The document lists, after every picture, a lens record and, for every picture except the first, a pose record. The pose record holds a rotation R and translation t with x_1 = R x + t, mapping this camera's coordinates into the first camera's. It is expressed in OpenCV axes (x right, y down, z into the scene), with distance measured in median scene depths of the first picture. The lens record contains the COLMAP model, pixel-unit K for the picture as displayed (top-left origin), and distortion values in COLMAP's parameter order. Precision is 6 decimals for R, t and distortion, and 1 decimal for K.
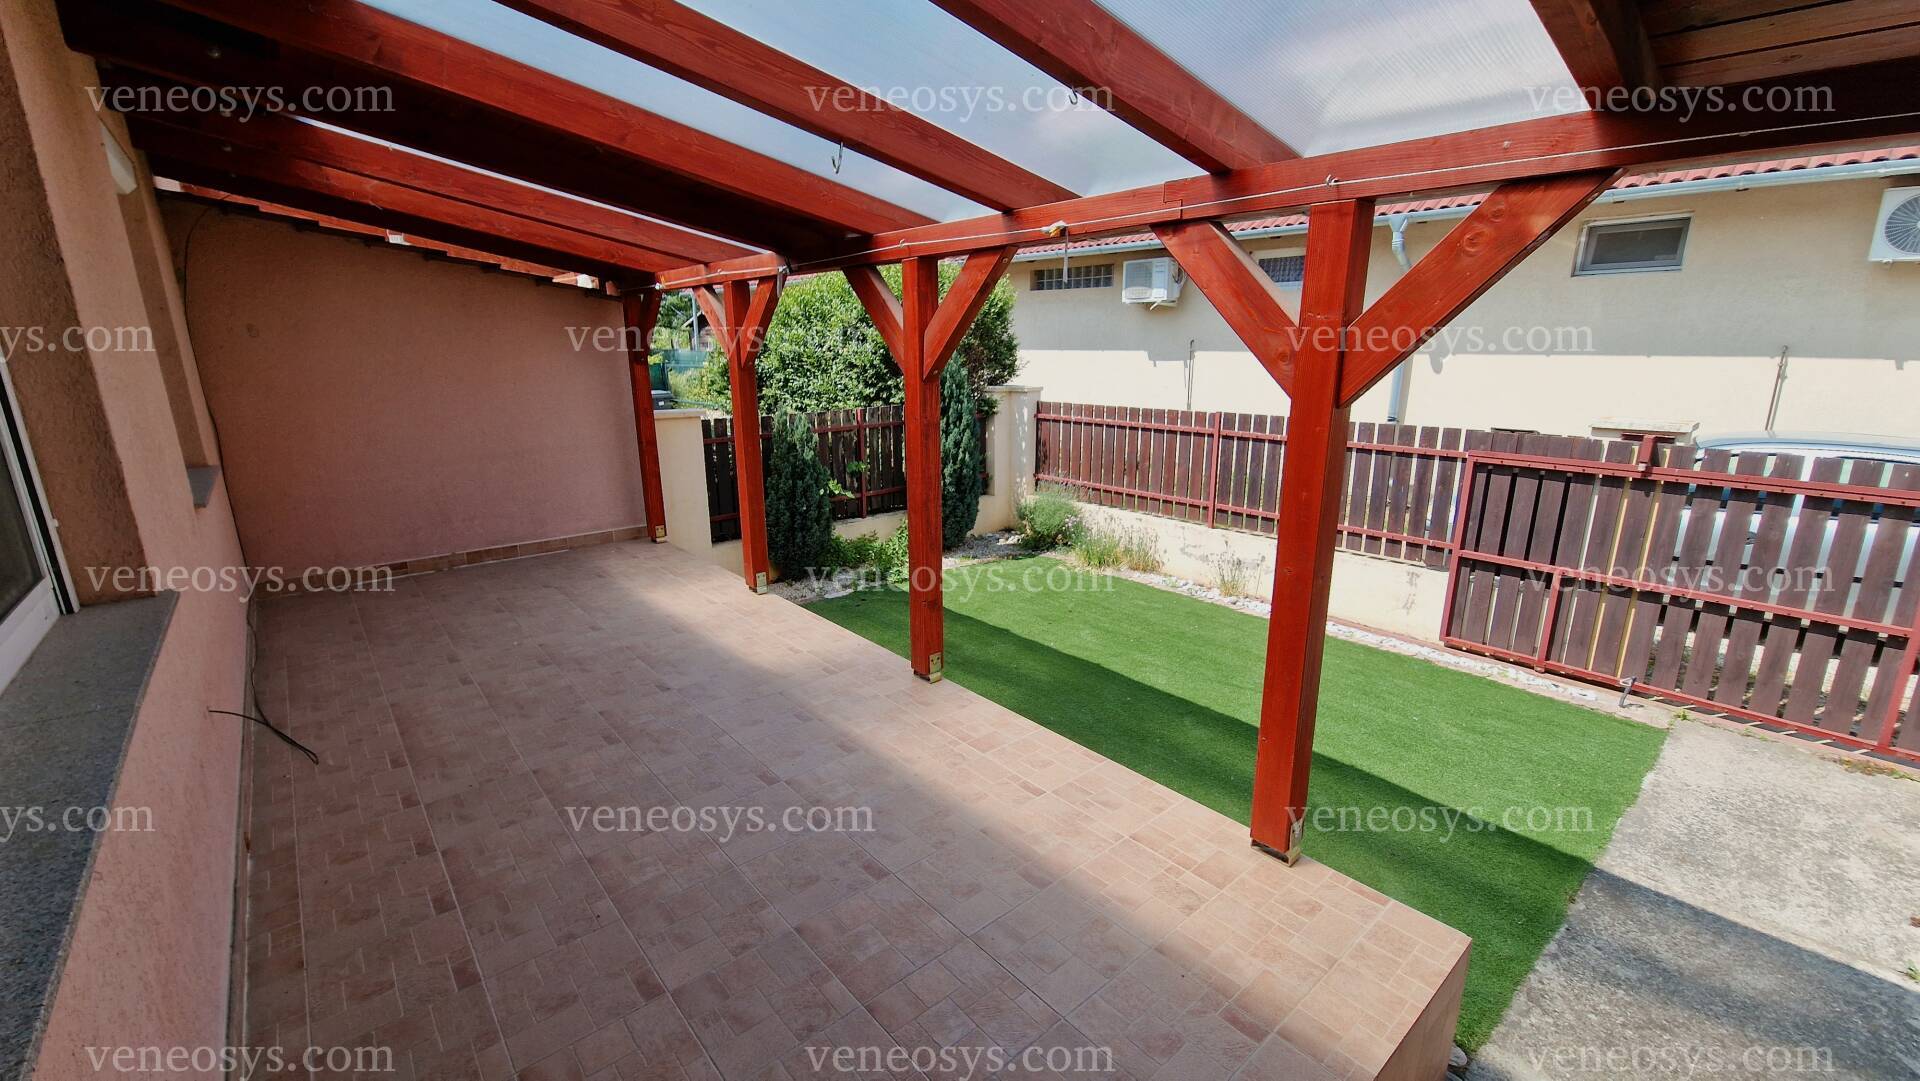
lens RADIAL K [[780.5, 0, 956.0], [0, 780.5, 536.0], [0, 0, 1]] dist [0.000007, -0.000013]
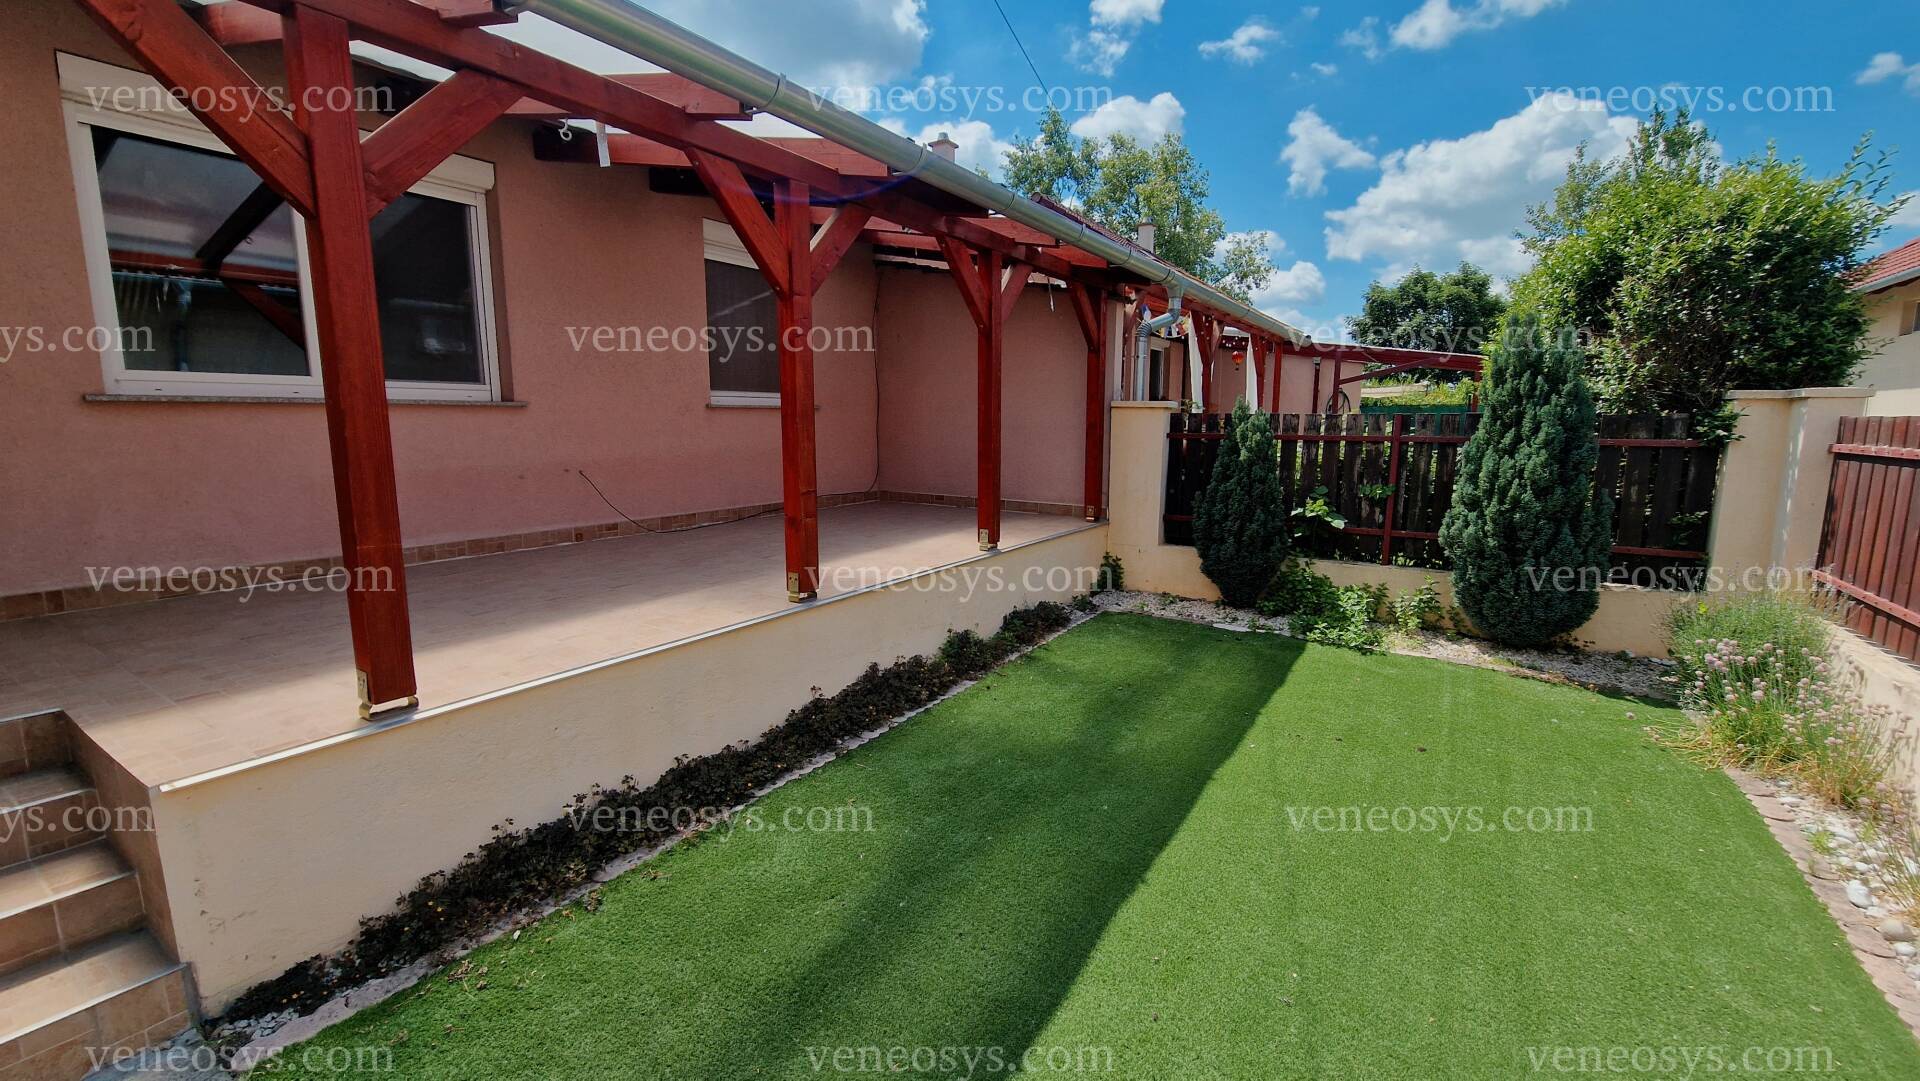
lens RADIAL K [[780.5, 0, 956.0], [0, 780.5, 536.0], [0, 0, 1]] dist [0.000007, -0.000013]
pose [[0.307293, 0.153419, -0.939166, 0.452747], [-0.249081, 0.965479, 0.076218, -0.006663], [0.918439, 0.210508, 0.334899, 0.411037]]
